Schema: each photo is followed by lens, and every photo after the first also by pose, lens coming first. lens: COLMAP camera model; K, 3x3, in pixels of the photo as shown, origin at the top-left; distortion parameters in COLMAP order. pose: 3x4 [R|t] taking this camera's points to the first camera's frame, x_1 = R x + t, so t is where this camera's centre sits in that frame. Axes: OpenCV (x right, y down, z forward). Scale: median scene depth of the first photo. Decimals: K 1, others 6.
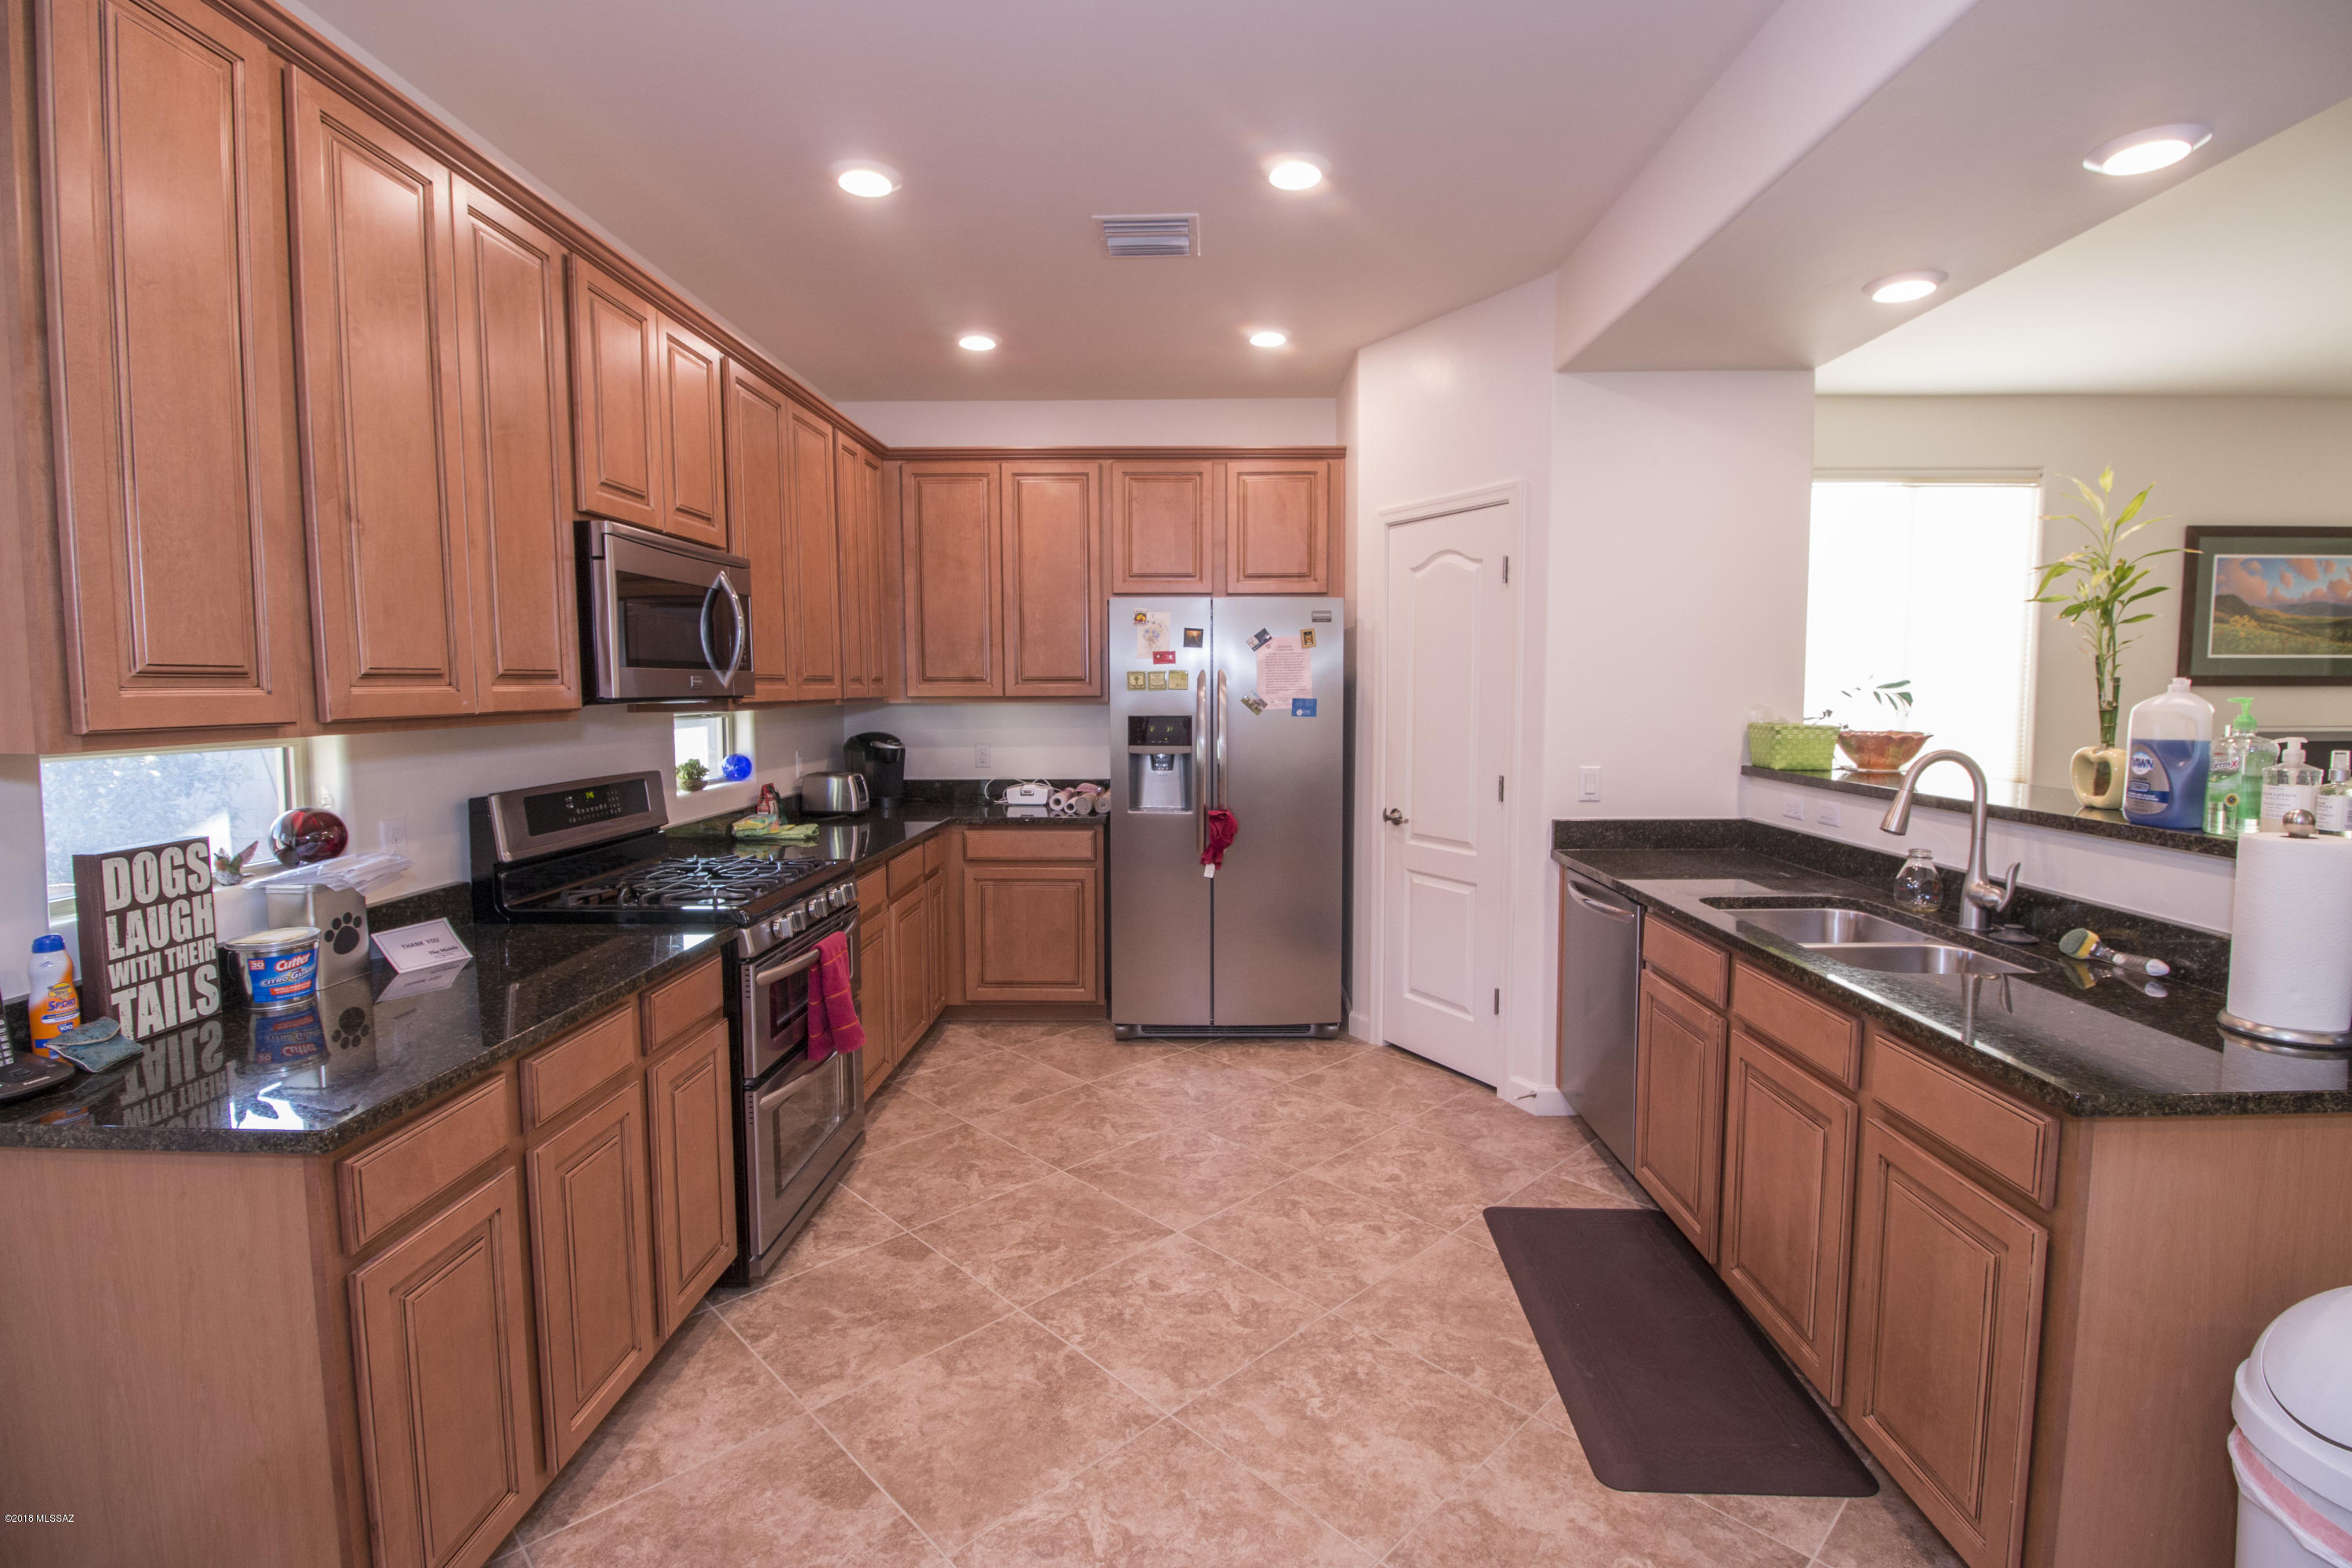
lens RADIAL K [[1091.6, 0, 1182.2], [0, 1091.6, 771.8], [0, 0, 1]] dist [-0.023642, -0.000973]
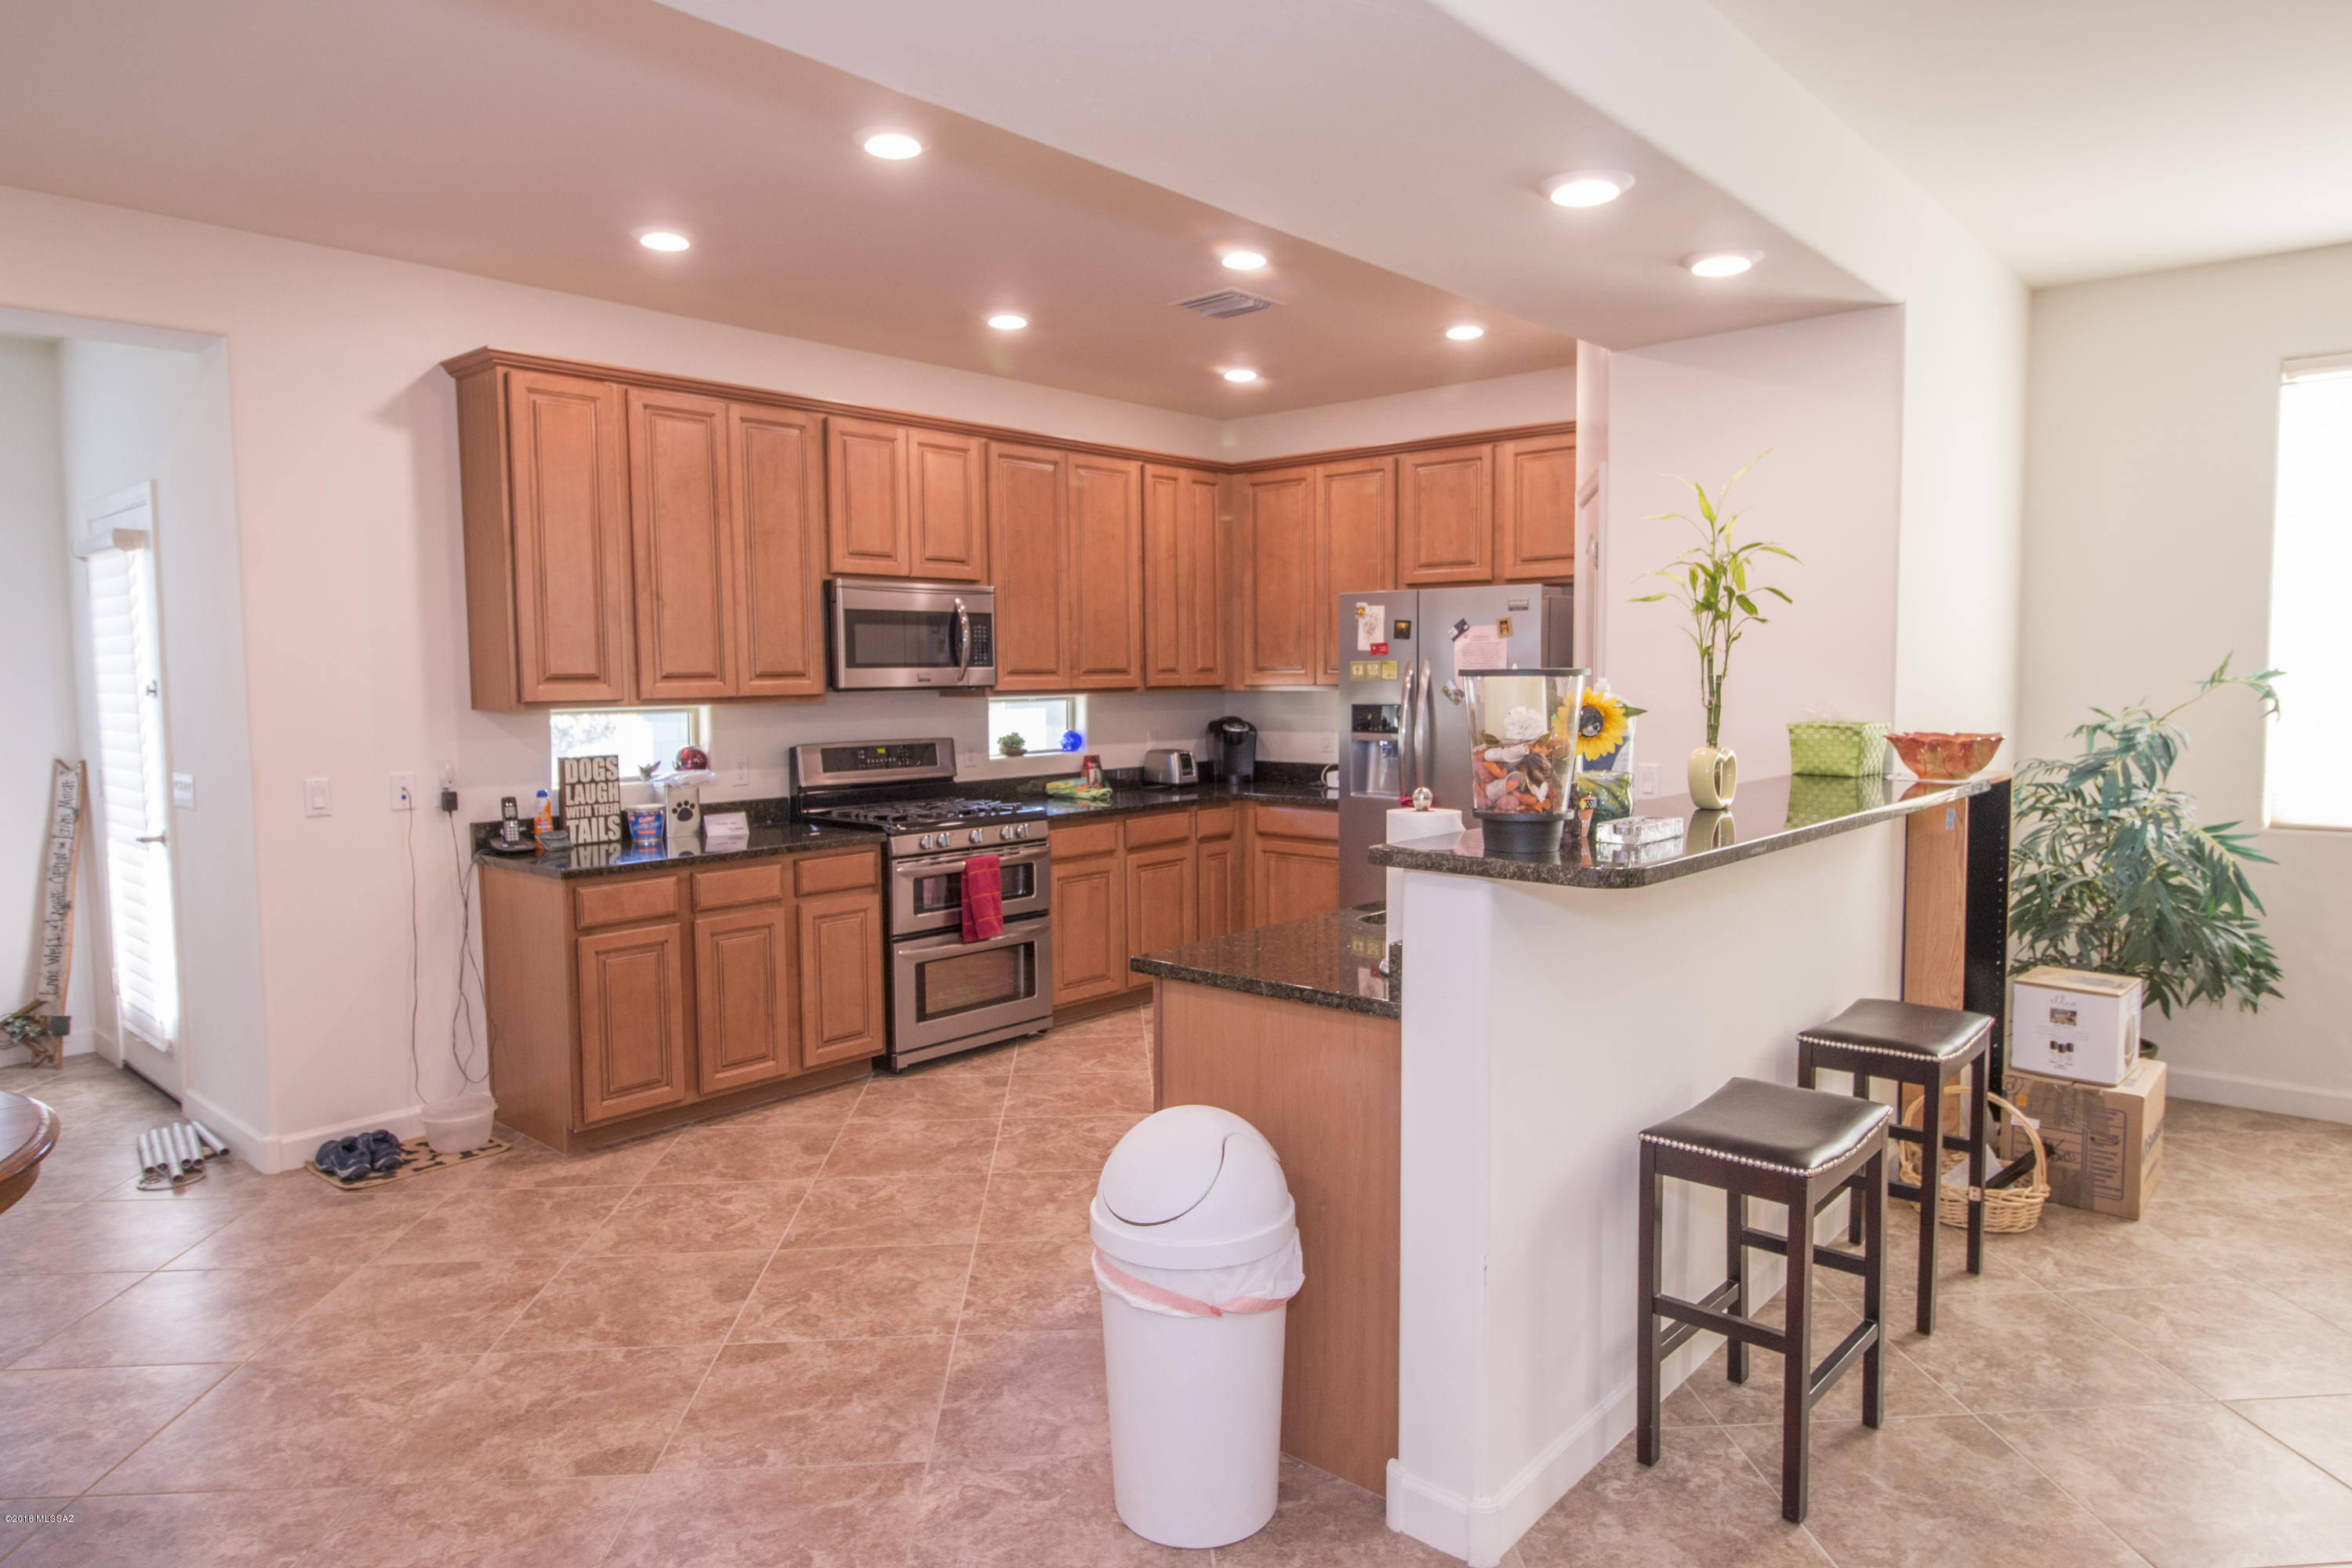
lens RADIAL K [[1439.1, 0, 1178.2], [0, 1439.1, 783.5], [0, 0, 1]] dist [-0.026607, -0.000809]
pose [[0.754571, 0.048889, -0.654395, 1.229821], [-0.045409, 0.998721, 0.022253, 0.004023], [0.654645, 0.012924, 0.755826, -0.278389]]
